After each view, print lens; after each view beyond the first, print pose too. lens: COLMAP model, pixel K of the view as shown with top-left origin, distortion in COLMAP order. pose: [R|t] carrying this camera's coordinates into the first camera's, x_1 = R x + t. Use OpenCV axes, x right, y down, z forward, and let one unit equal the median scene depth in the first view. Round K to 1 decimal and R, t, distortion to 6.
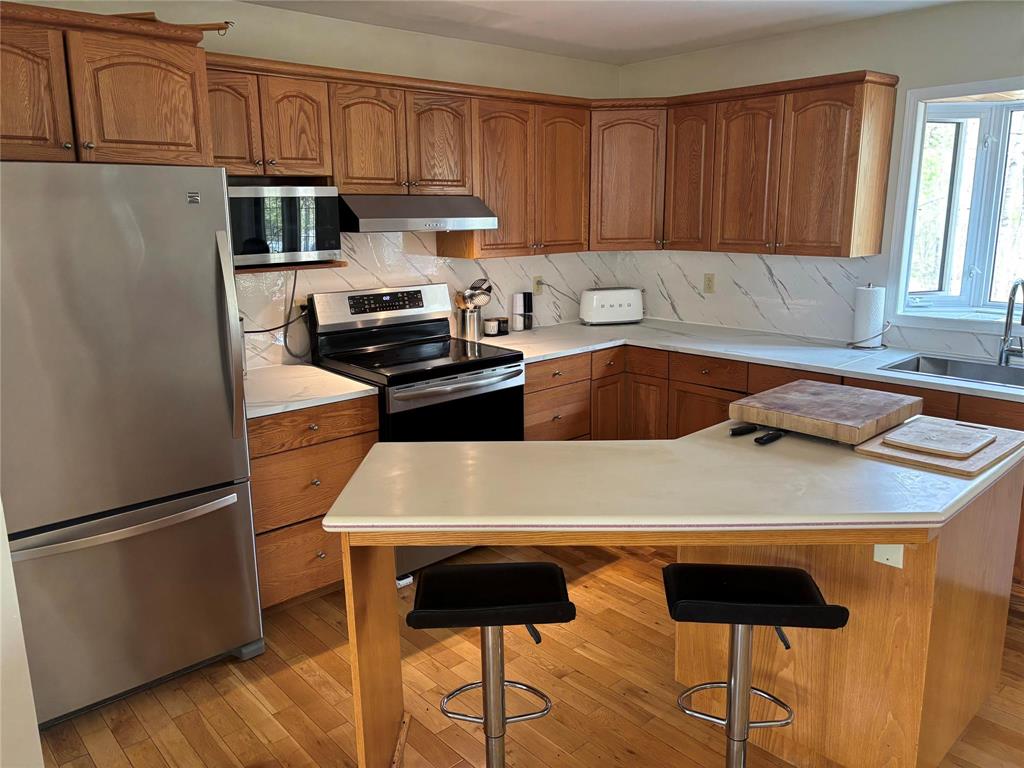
lens RADIAL K [[774.7, 0, 503.4], [0, 774.7, 378.6], [0, 0, 1]] dist [0.027938, -0.024370]
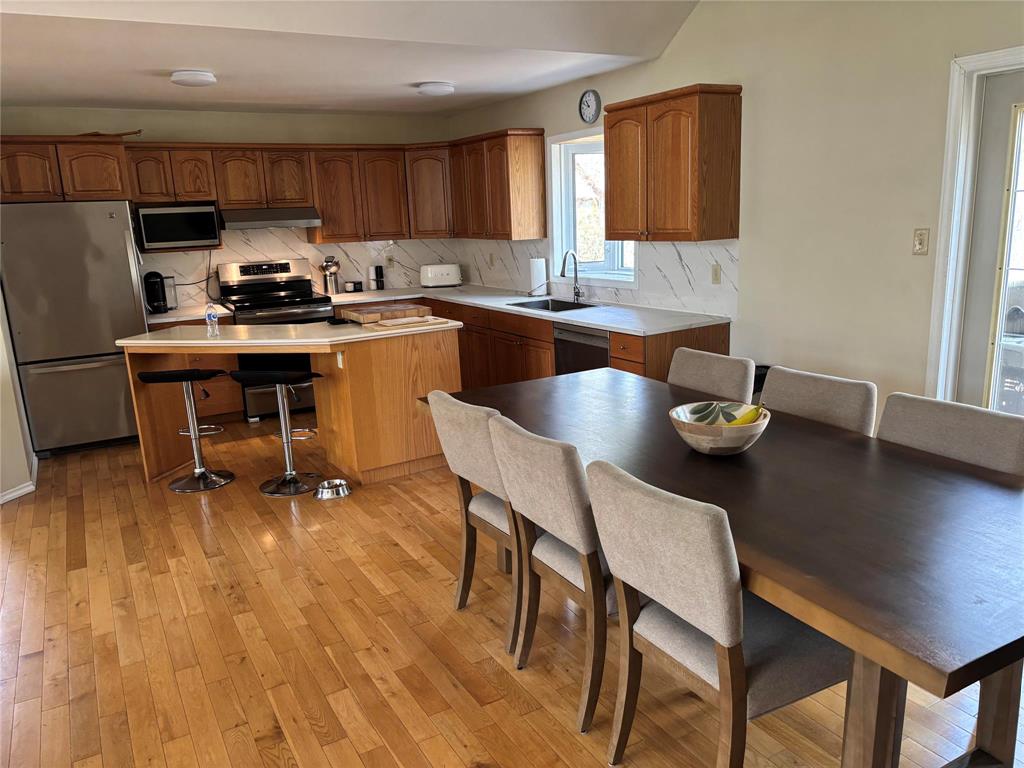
lens RADIAL K [[774.7, 0, 520.8], [0, 774.7, 388.3], [0, 0, 1]] dist [0.027938, -0.024370]
pose [[0.979012, 0.020451, -0.202773, 0.791003], [-0.017077, 0.999685, 0.018378, 0.130267], [0.203085, -0.014530, 0.979053, -0.619233]]
